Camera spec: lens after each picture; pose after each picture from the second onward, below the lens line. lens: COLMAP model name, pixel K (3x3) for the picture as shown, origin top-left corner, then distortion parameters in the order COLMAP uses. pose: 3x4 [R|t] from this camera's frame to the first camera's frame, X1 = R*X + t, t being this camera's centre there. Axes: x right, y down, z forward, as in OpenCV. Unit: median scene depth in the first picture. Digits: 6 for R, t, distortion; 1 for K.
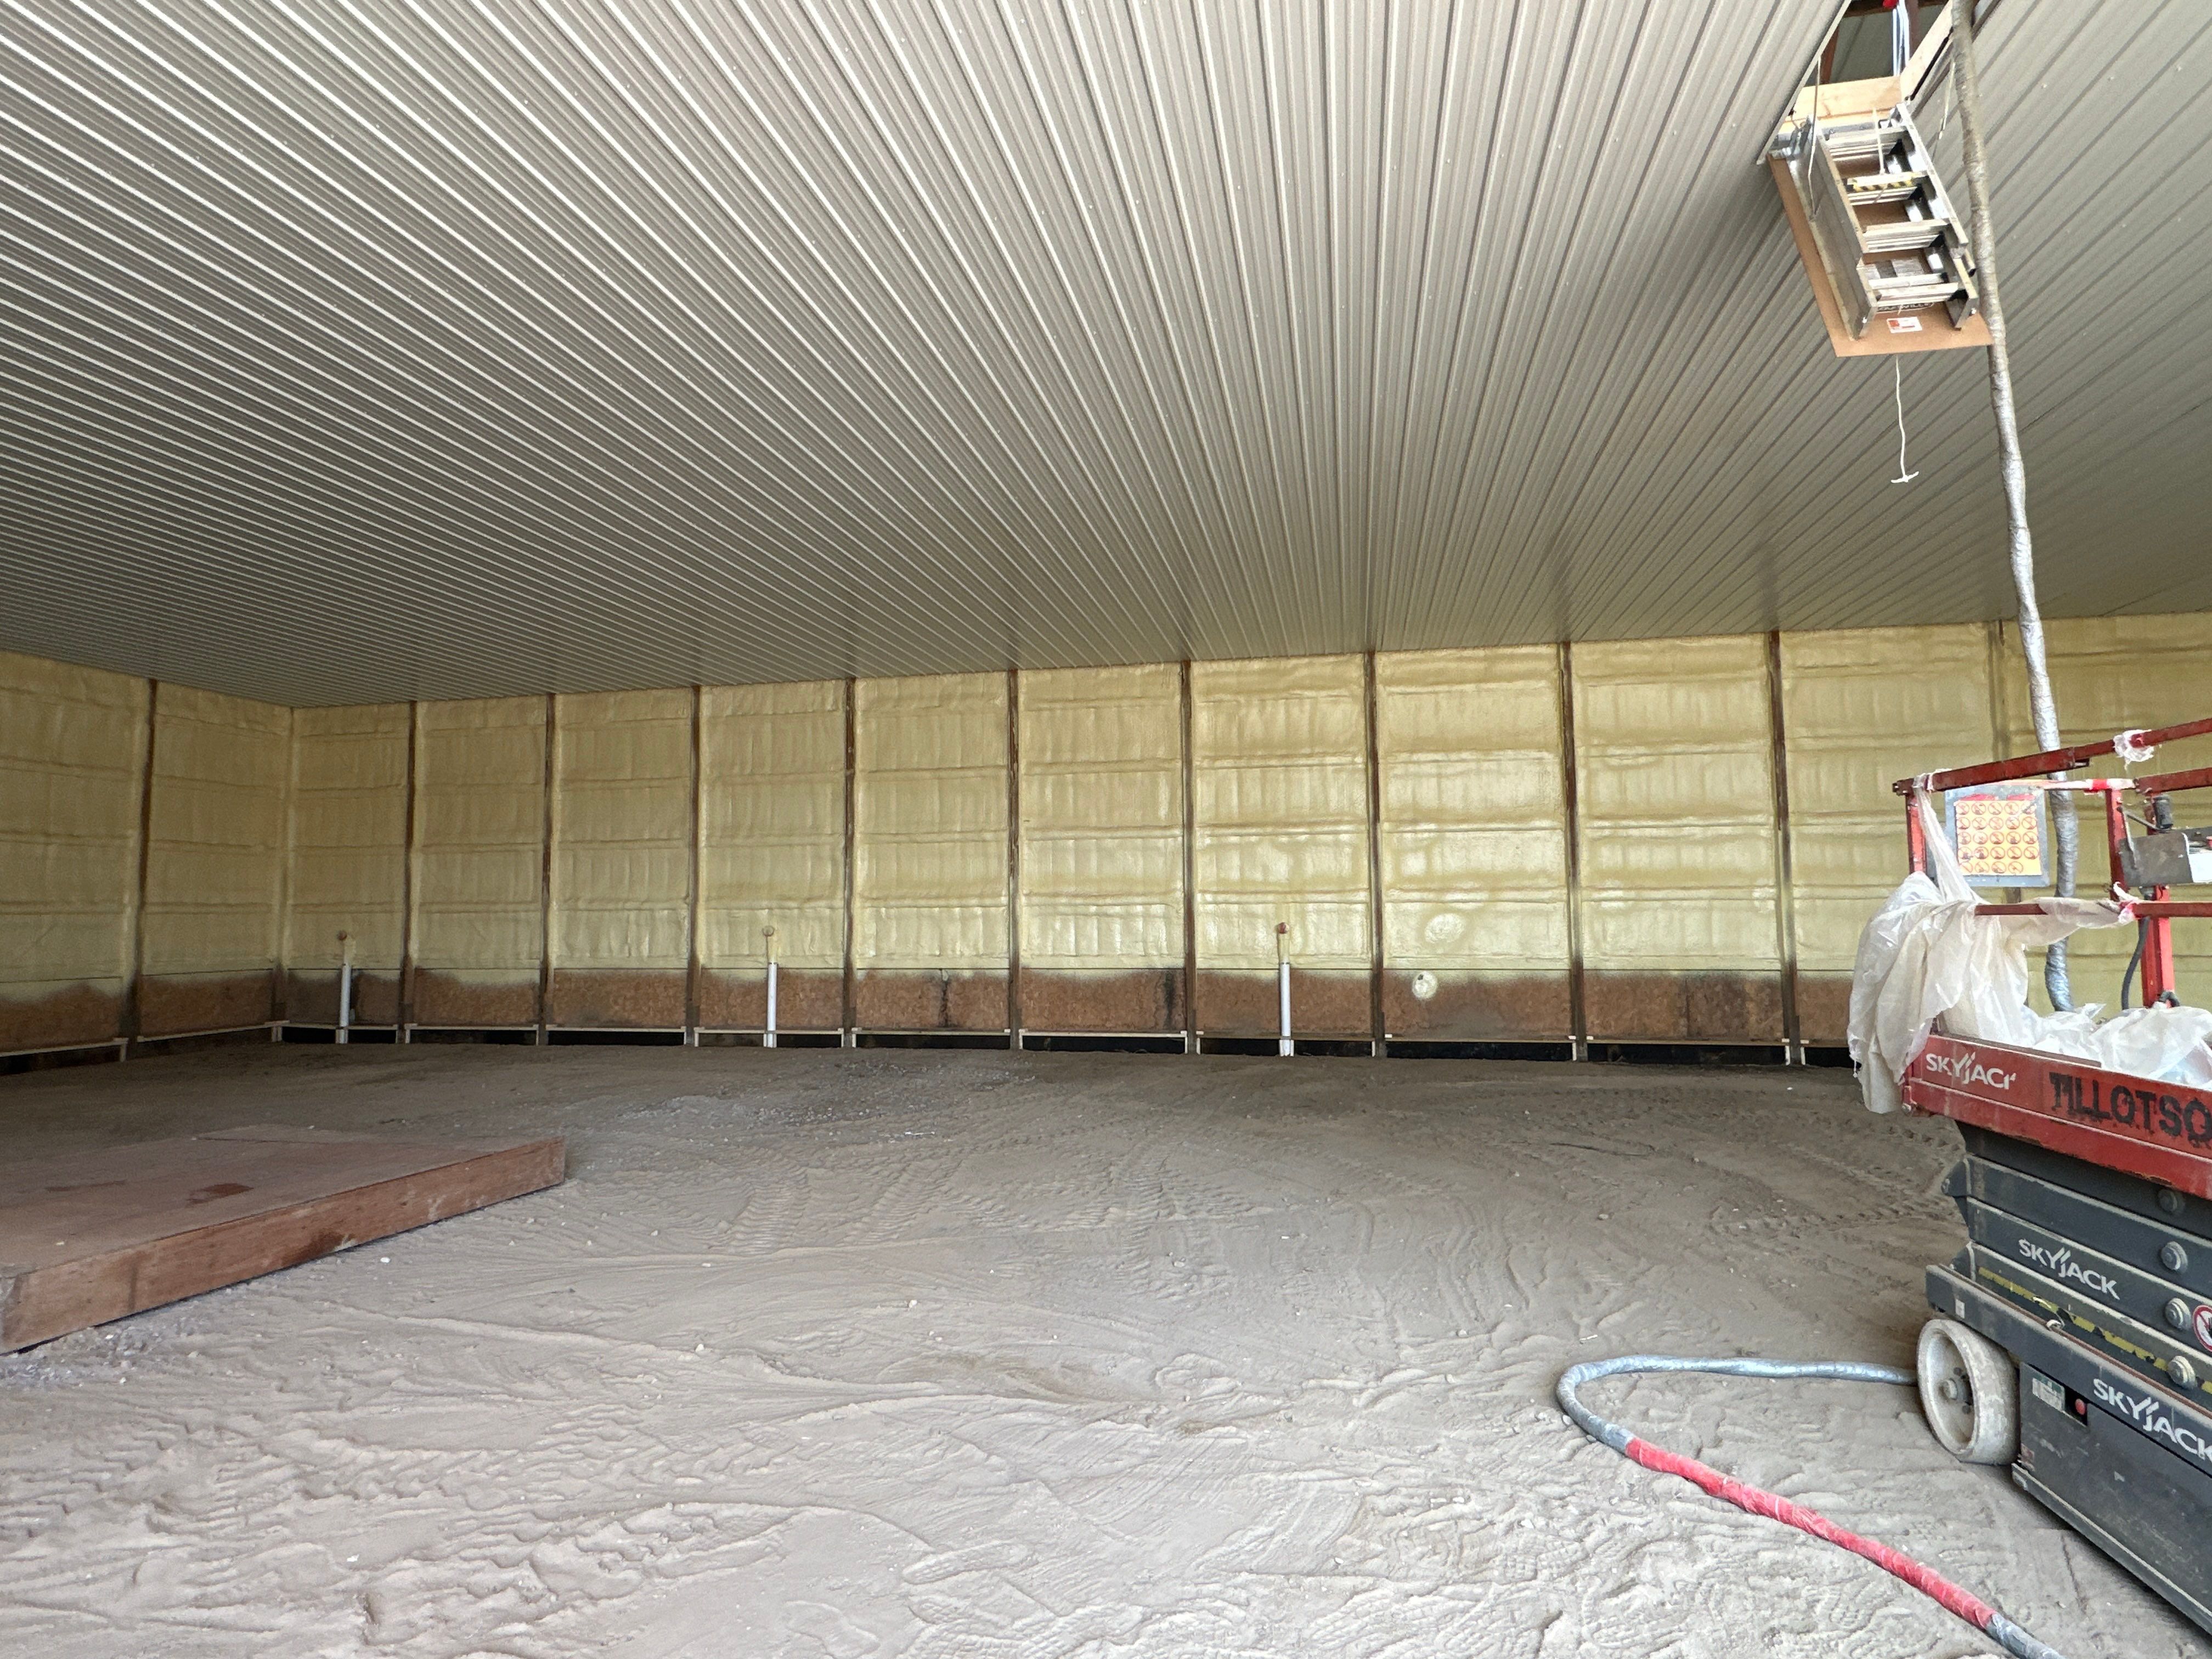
lens RADIAL K [[1181.9, 0, 1105.4], [0, 1181.9, 835.9], [0, 0, 1]] dist [-0.002565, 0.000915]
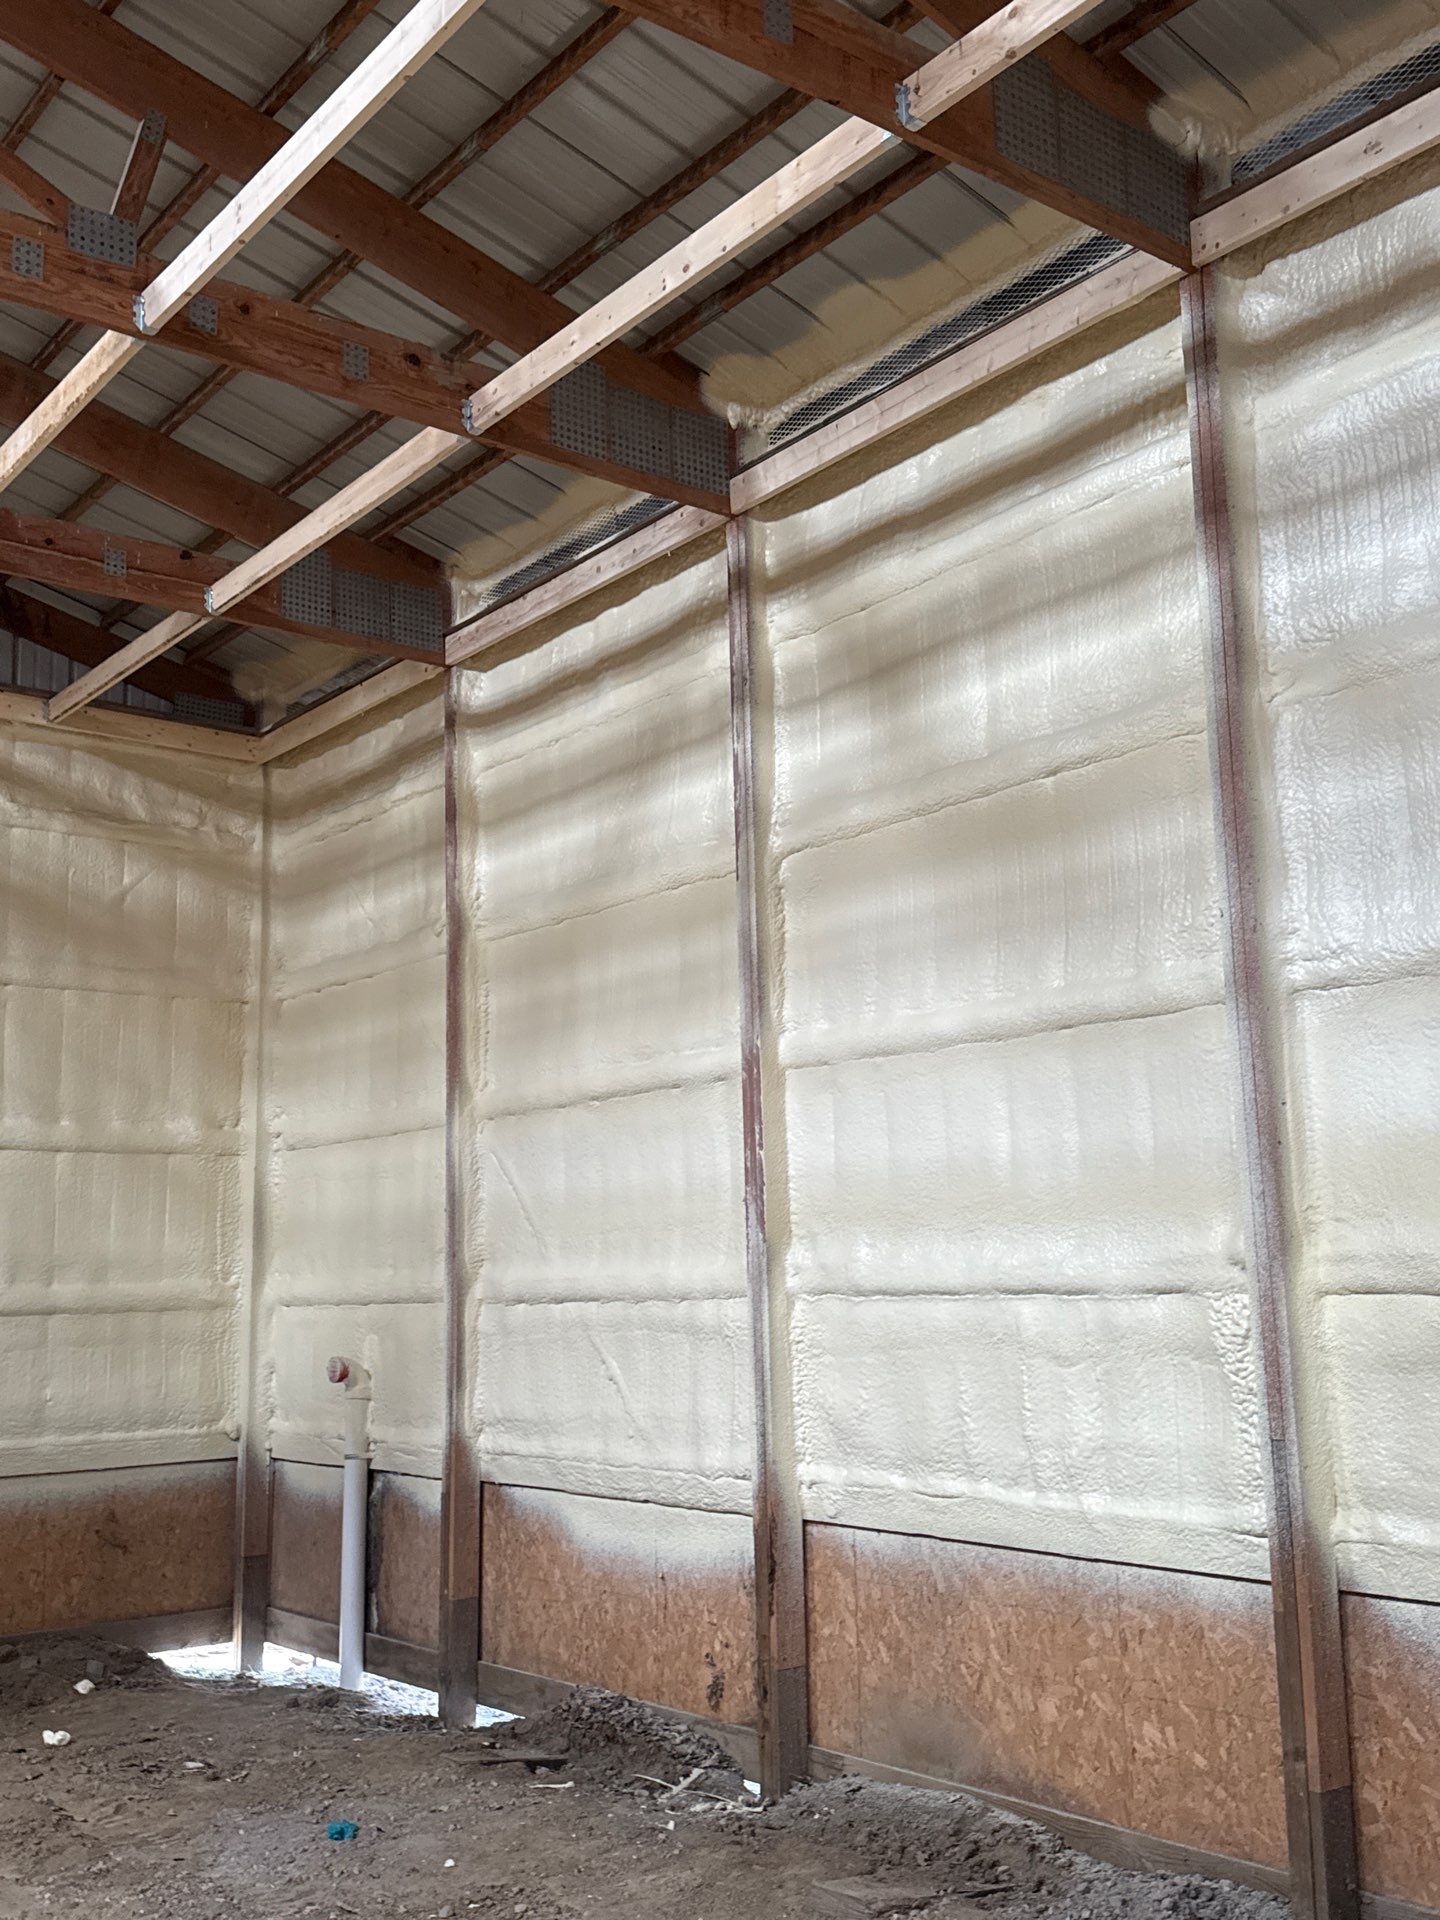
lens RADIAL K [[1872.2, 0, 714.5], [0, 1872.2, 958.8], [0, 0, 1]] dist [0.091488, 0.000000]
pose [[0.757802, -0.118626, -0.641611, -0.234345], [0.060491, 0.991872, -0.111940, 0.041165], [0.649675, 0.046017, 0.758818, 0.783310]]
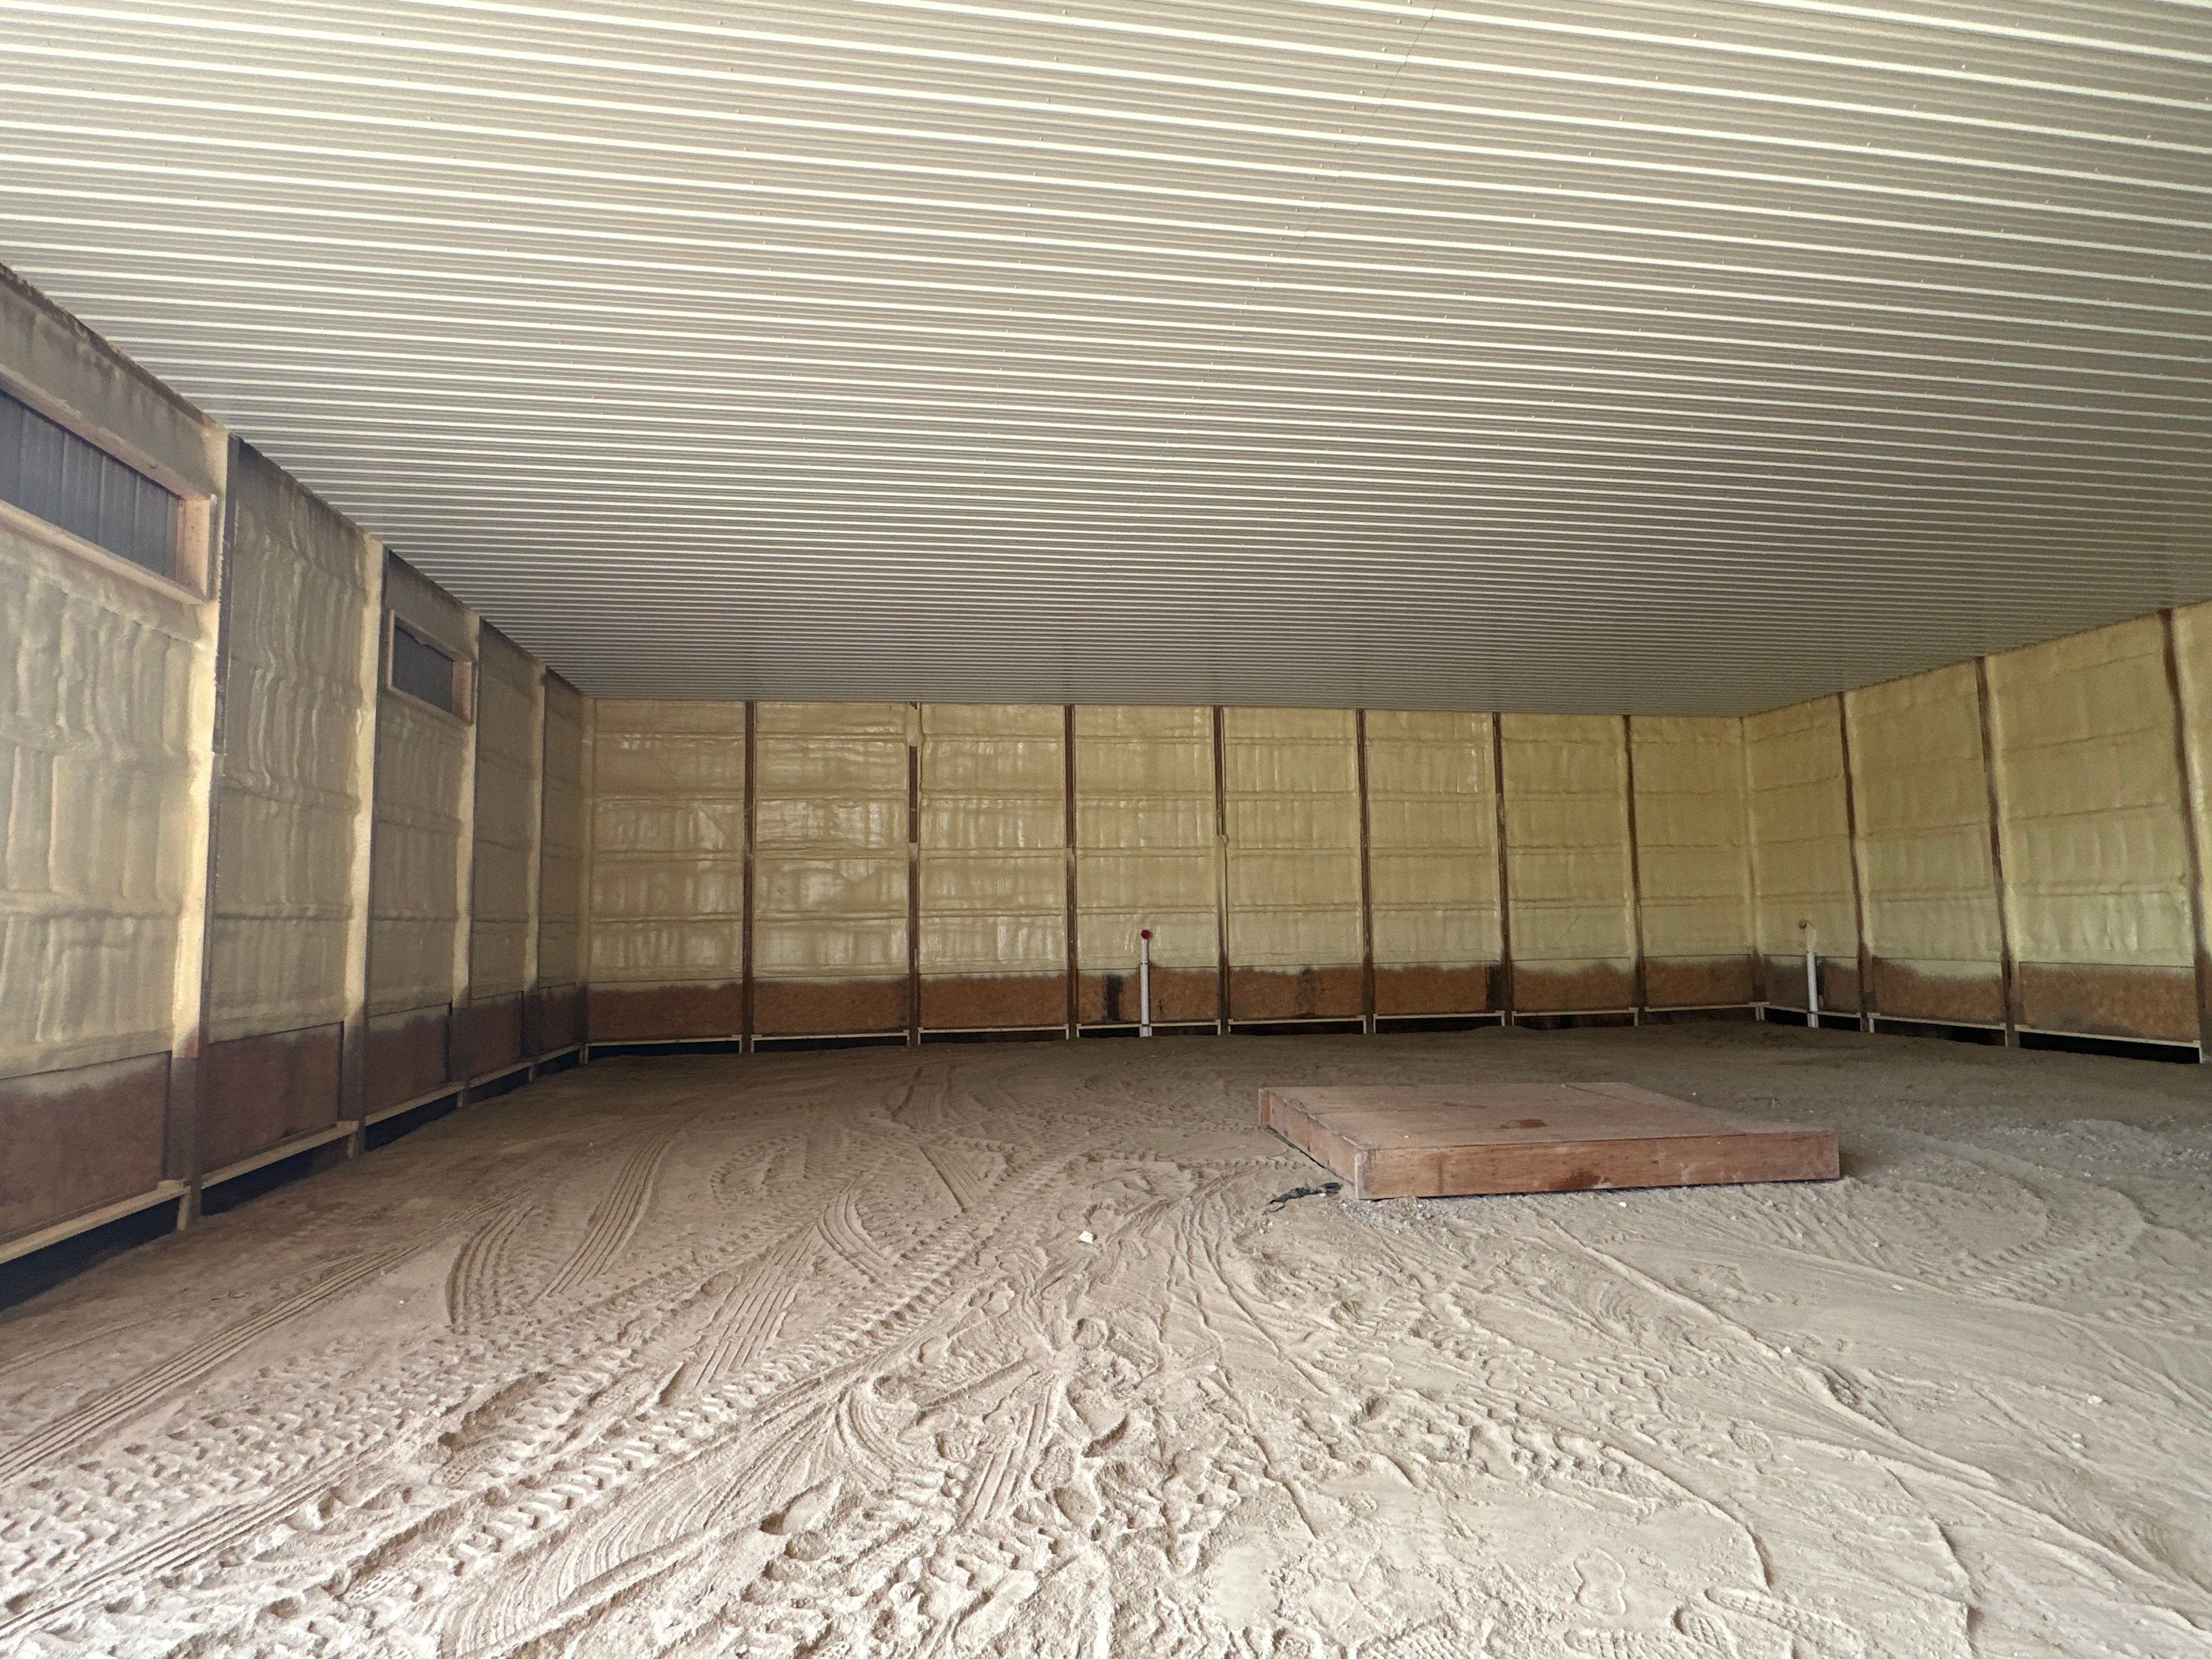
lens RADIAL K [[1181.9, 0, 1108.2], [0, 1181.9, 820.9], [0, 0, 1]] dist [-0.002565, 0.000915]
pose [[0.367835, -0.079179, -0.926514, 0.132637], [0.077388, 0.995518, -0.054353, 0.001961], [0.926665, -0.051708, 0.372314, 0.046006]]
